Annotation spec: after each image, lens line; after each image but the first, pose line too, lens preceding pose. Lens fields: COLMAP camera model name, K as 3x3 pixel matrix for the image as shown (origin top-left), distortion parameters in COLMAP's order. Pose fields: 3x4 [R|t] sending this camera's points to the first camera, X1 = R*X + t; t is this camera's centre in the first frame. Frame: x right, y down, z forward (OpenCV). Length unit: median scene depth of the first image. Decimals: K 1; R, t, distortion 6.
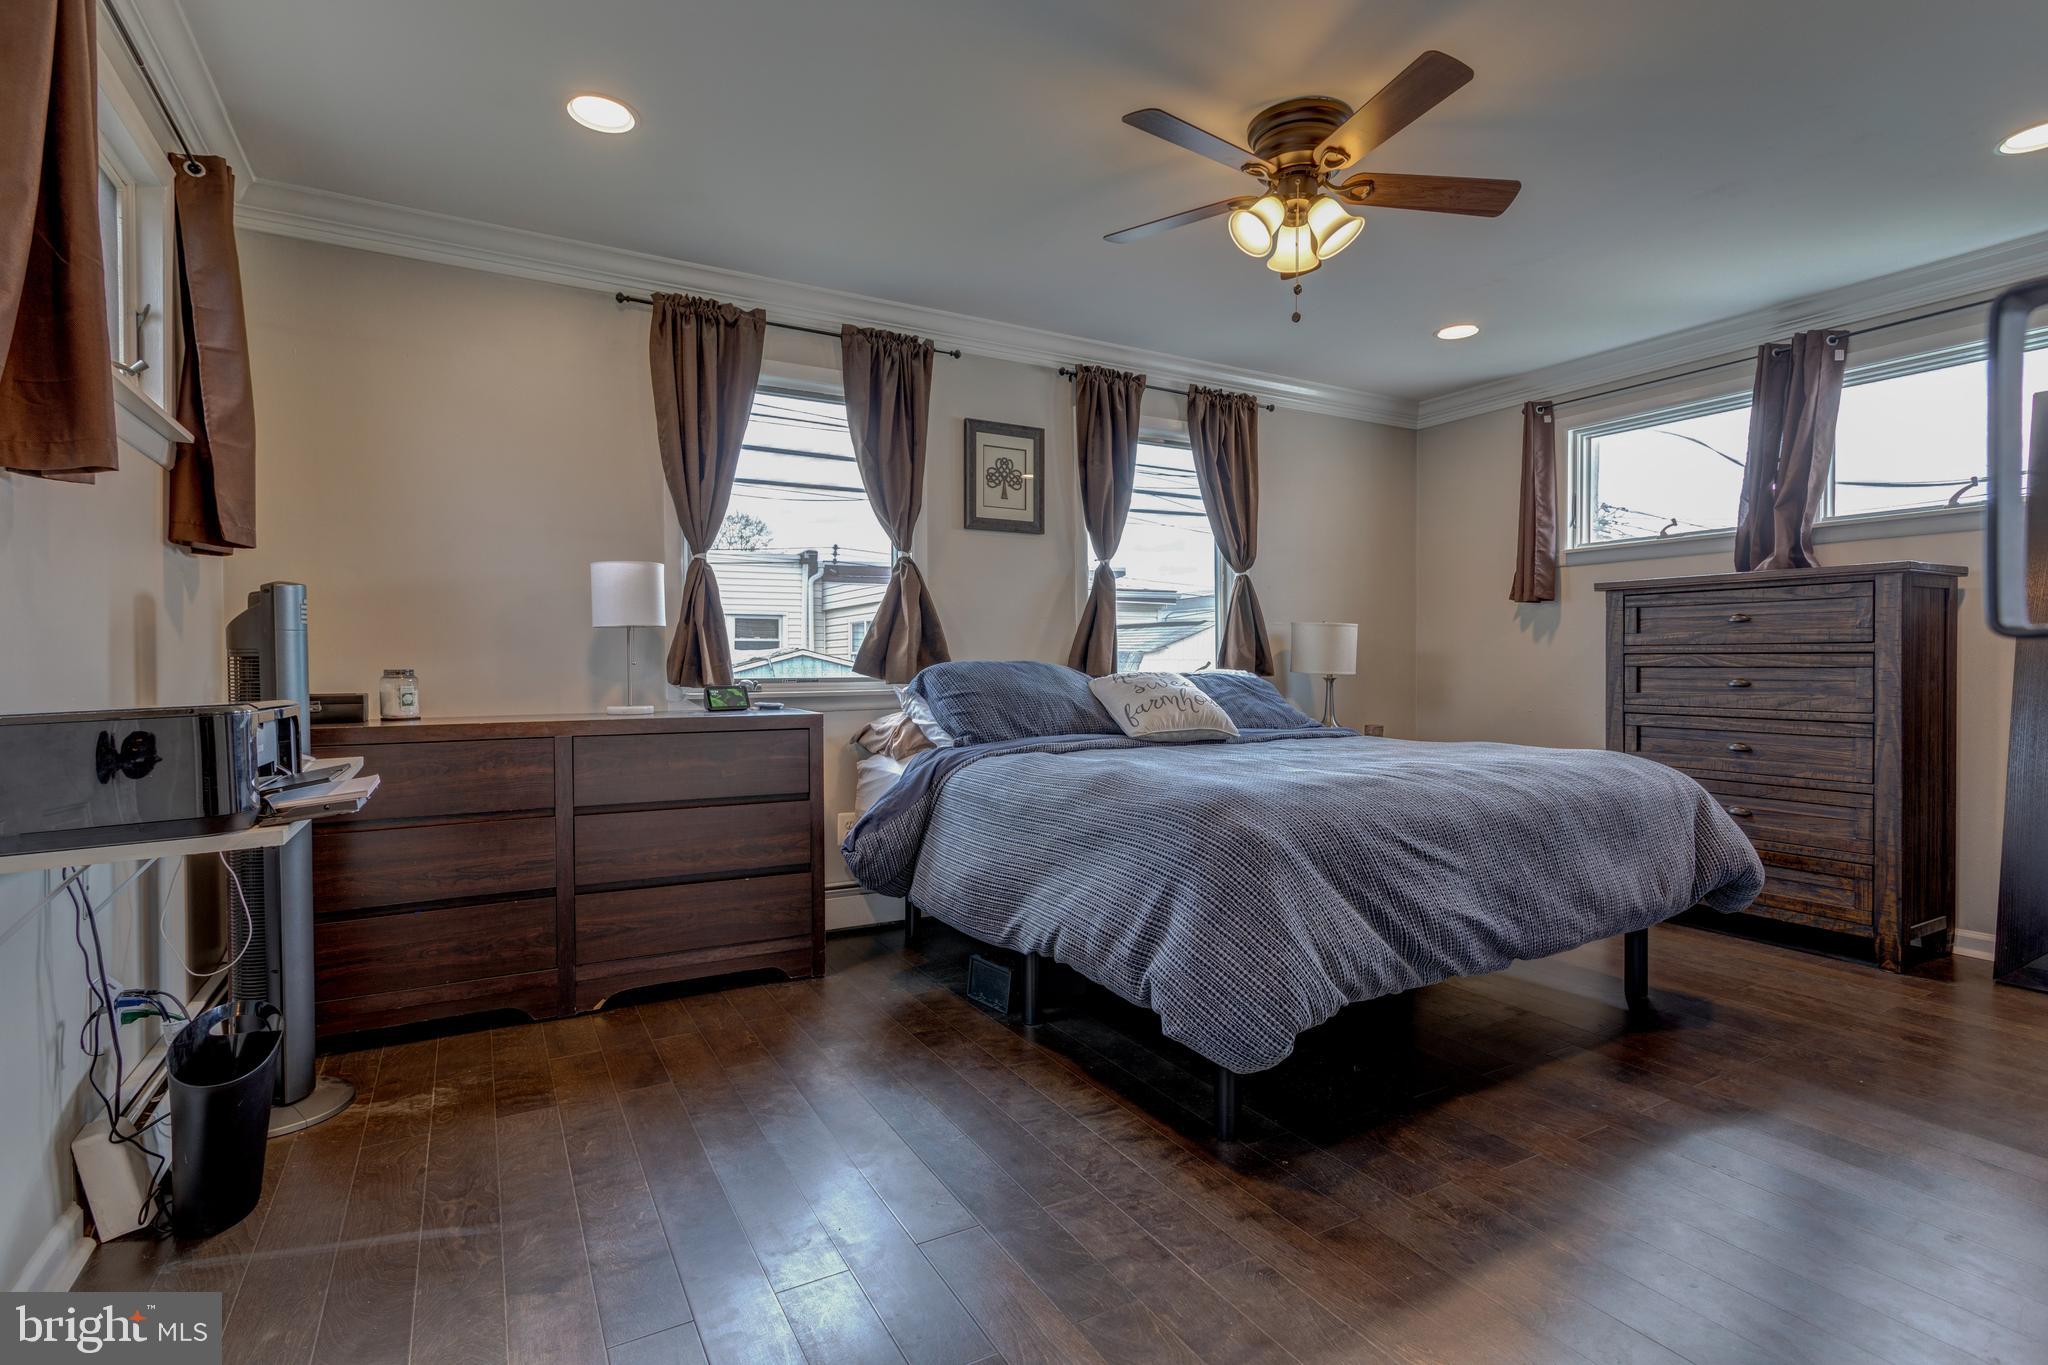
lens RADIAL K [[988.7, 0, 1016.2], [0, 988.7, 671.2], [0, 0, 1]] dist [0.002824, 0.000943]
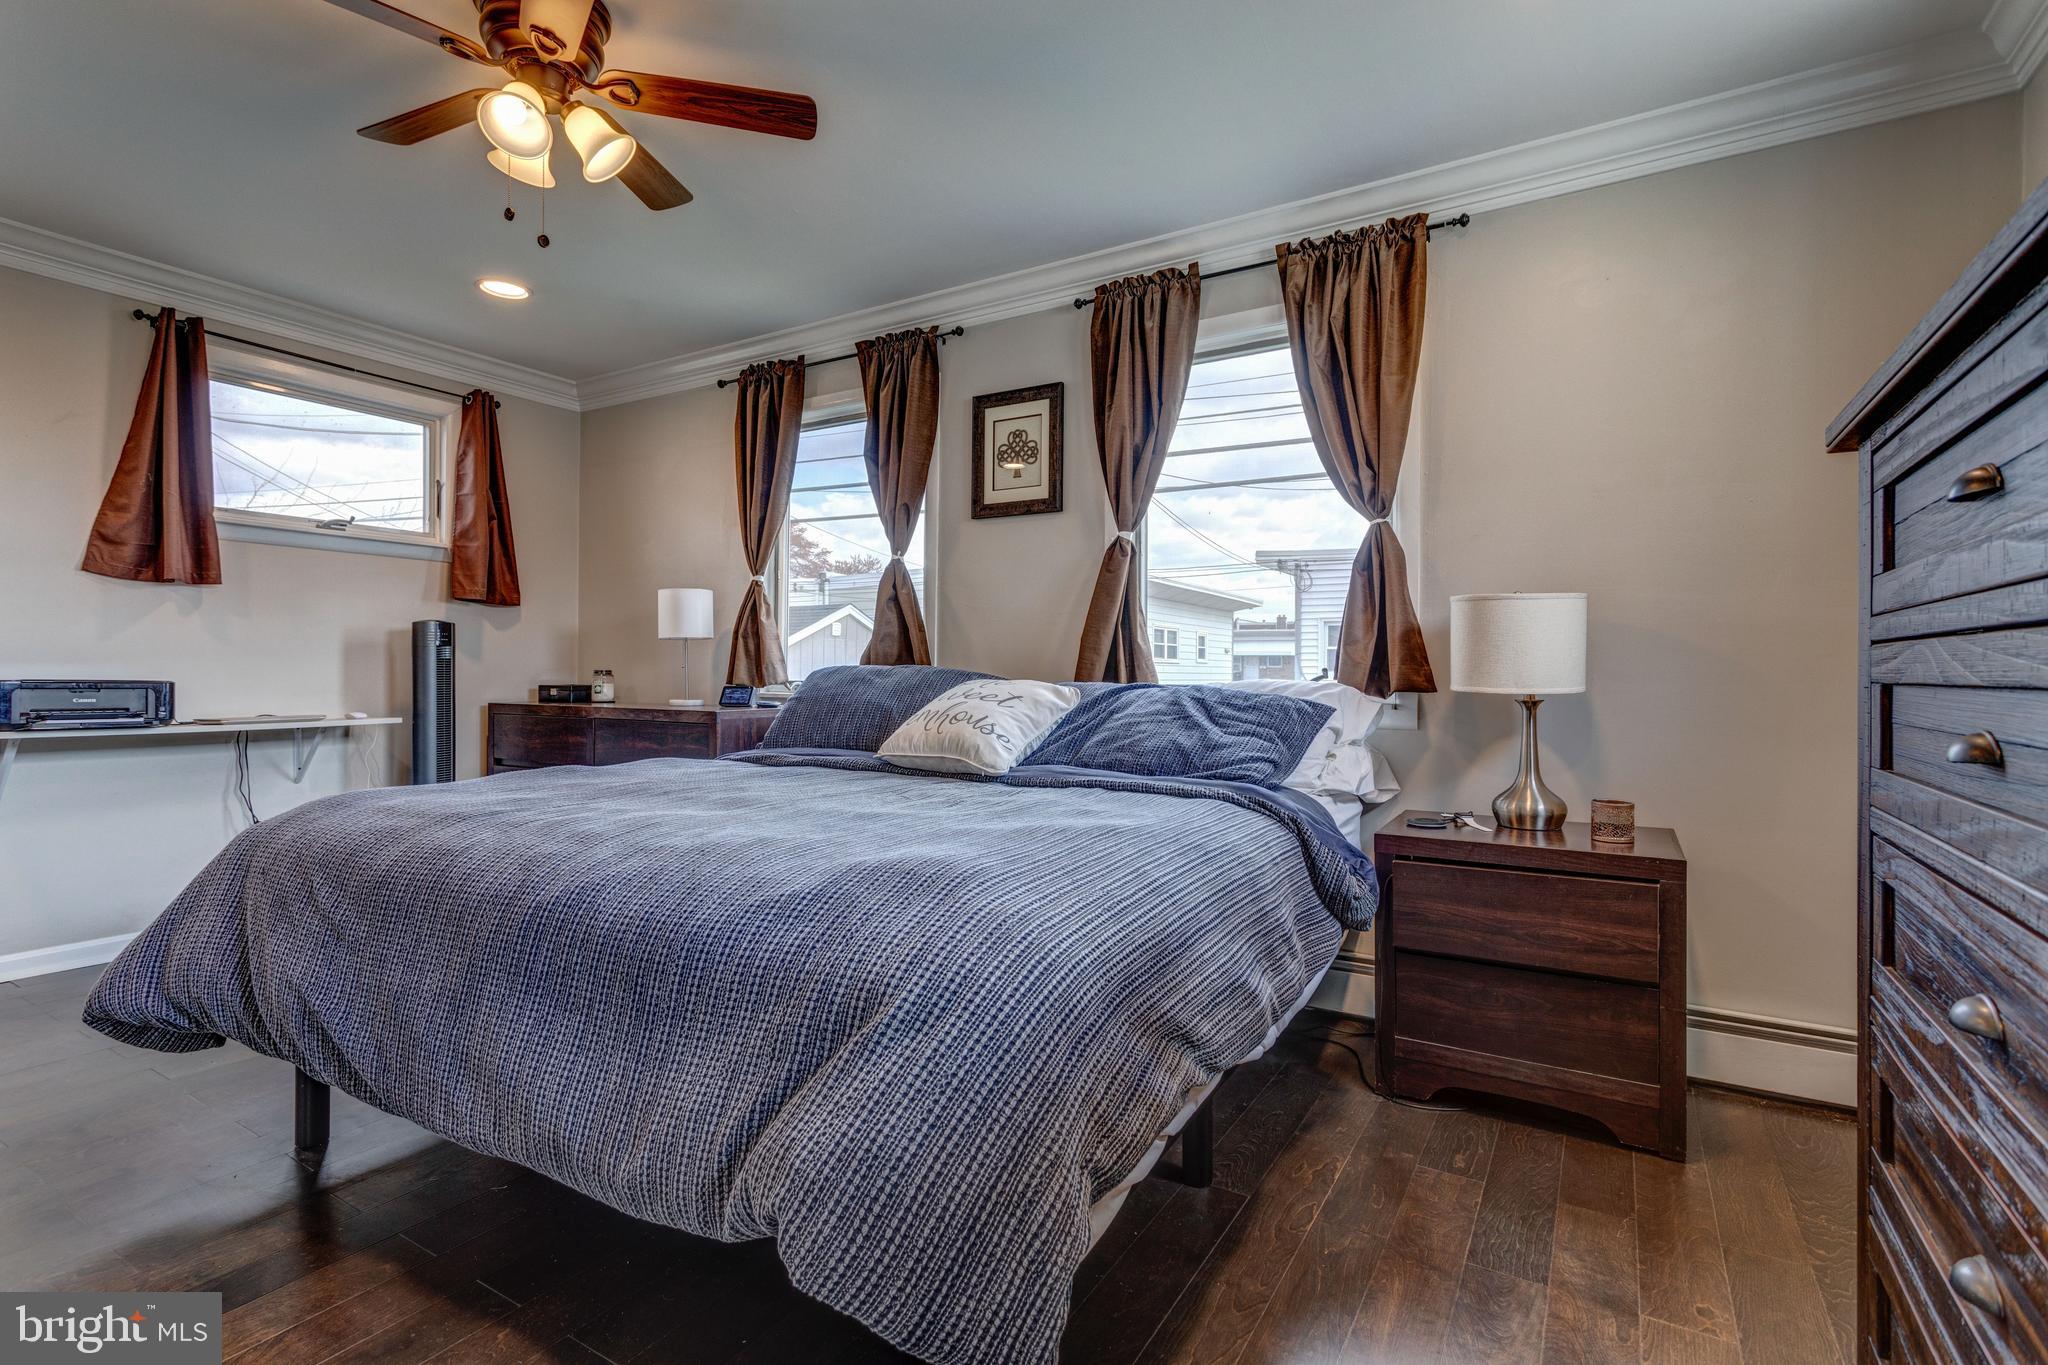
lens RADIAL K [[961.4, 0, 1019.8], [0, 961.4, 675.1], [0, 0, 1]] dist [-0.002312, 0.002032]
pose [[0.482370, 0.008626, -0.875925, 0.782635], [-0.013731, 0.999903, 0.002285, -0.004869], [0.875860, 0.010926, 0.482442, 0.651639]]
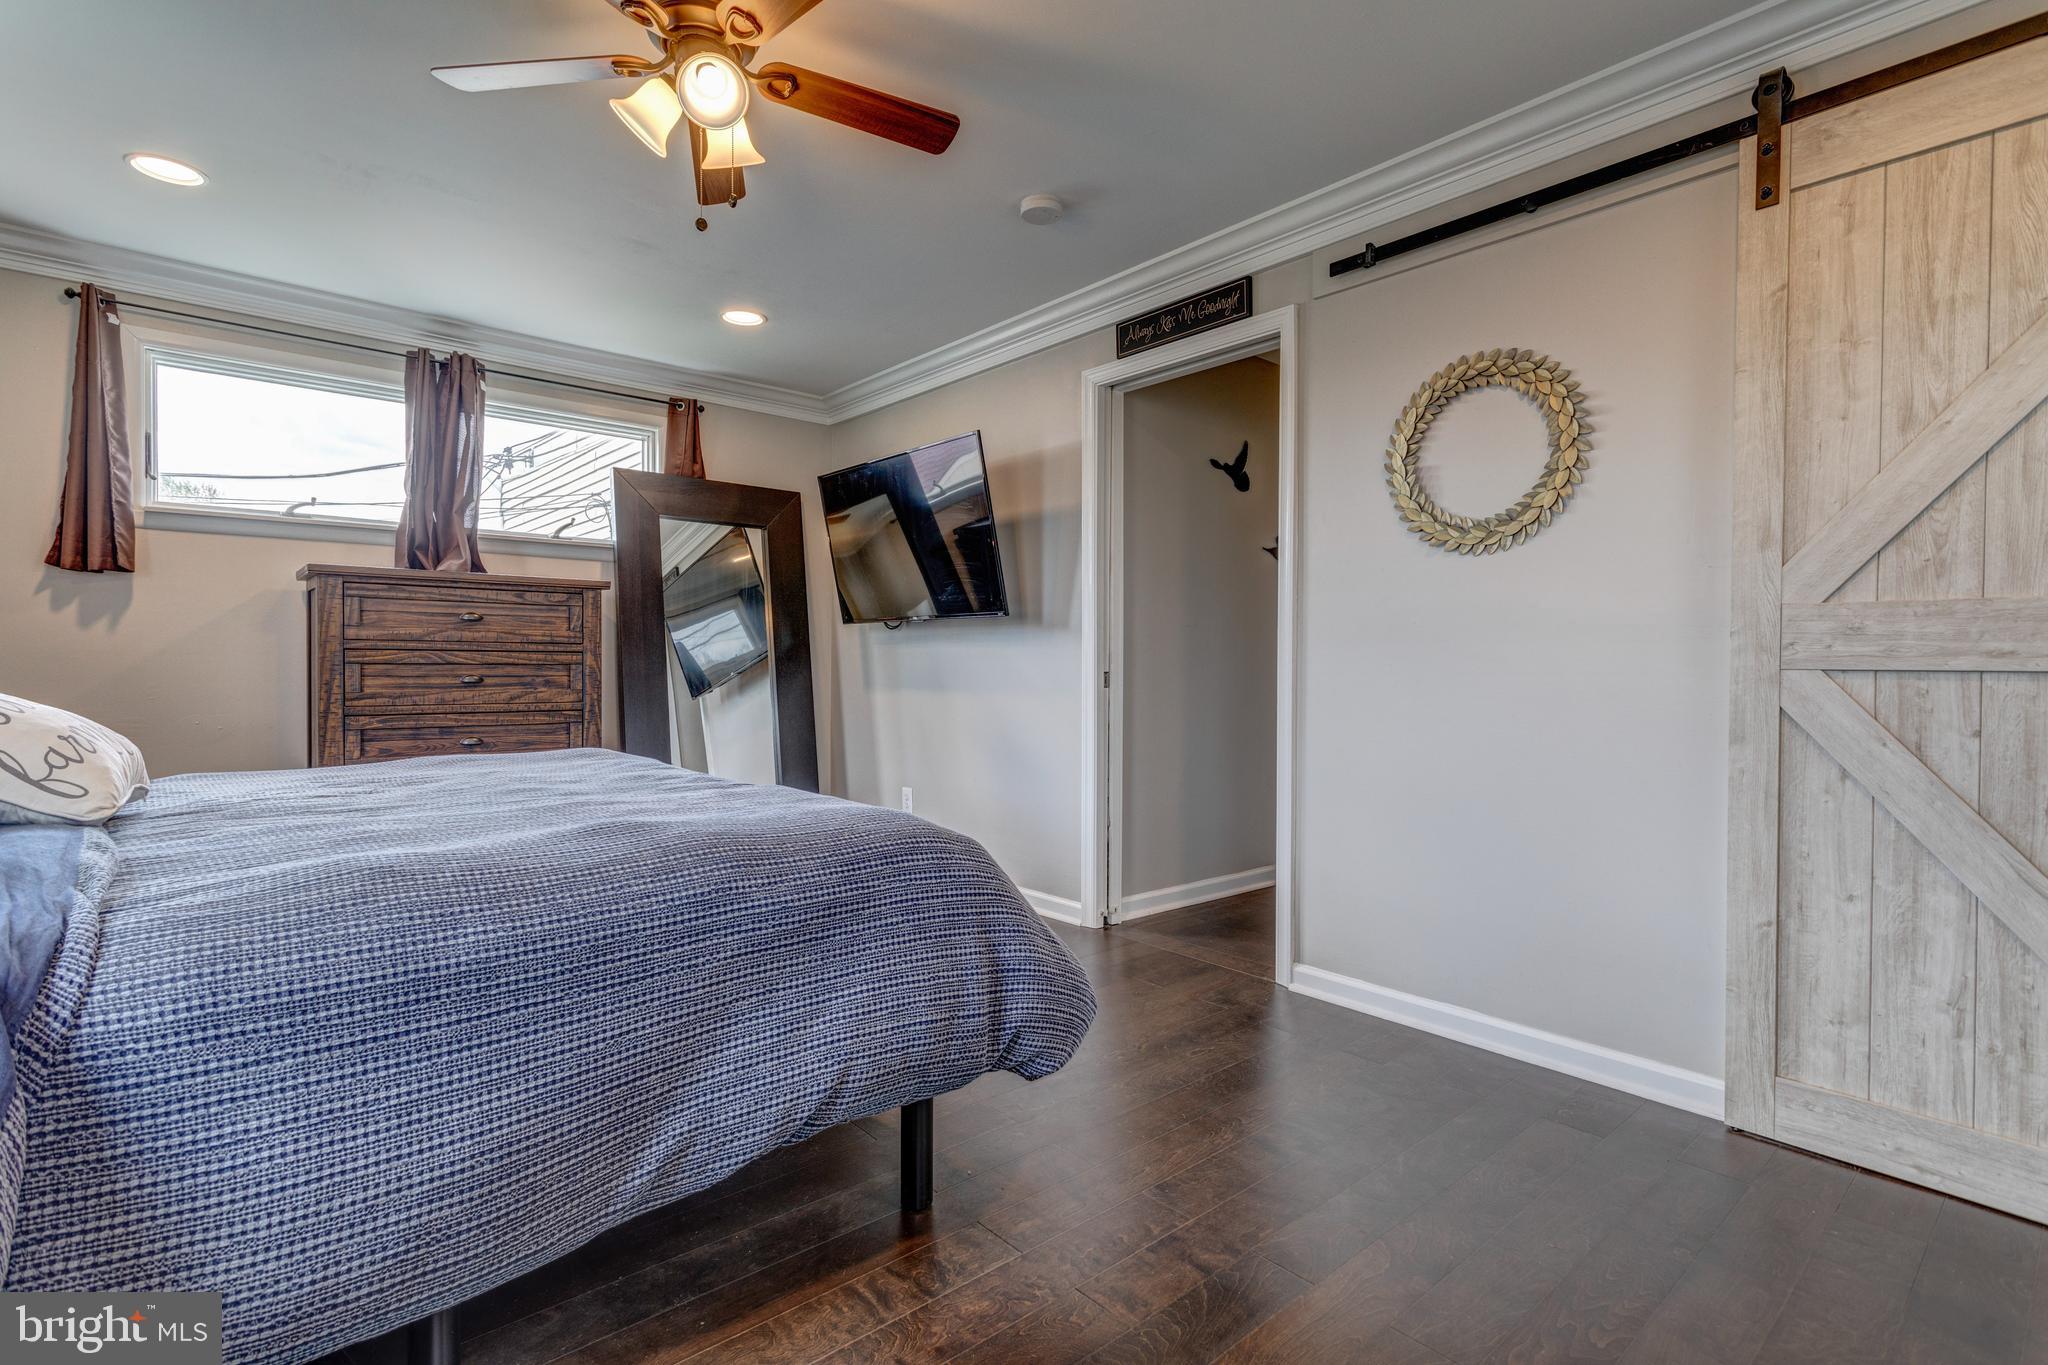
lens RADIAL K [[974.3, 0, 1008.0], [0, 974.3, 671.6], [0, 0, 1]] dist [0.002415, 0.000622]
pose [[-0.209298, -0.007891, 0.977820, -0.366680], [0.002549, 0.999960, 0.008615, -0.003366], [-0.977849, 0.004296, -0.209270, 0.632352]]
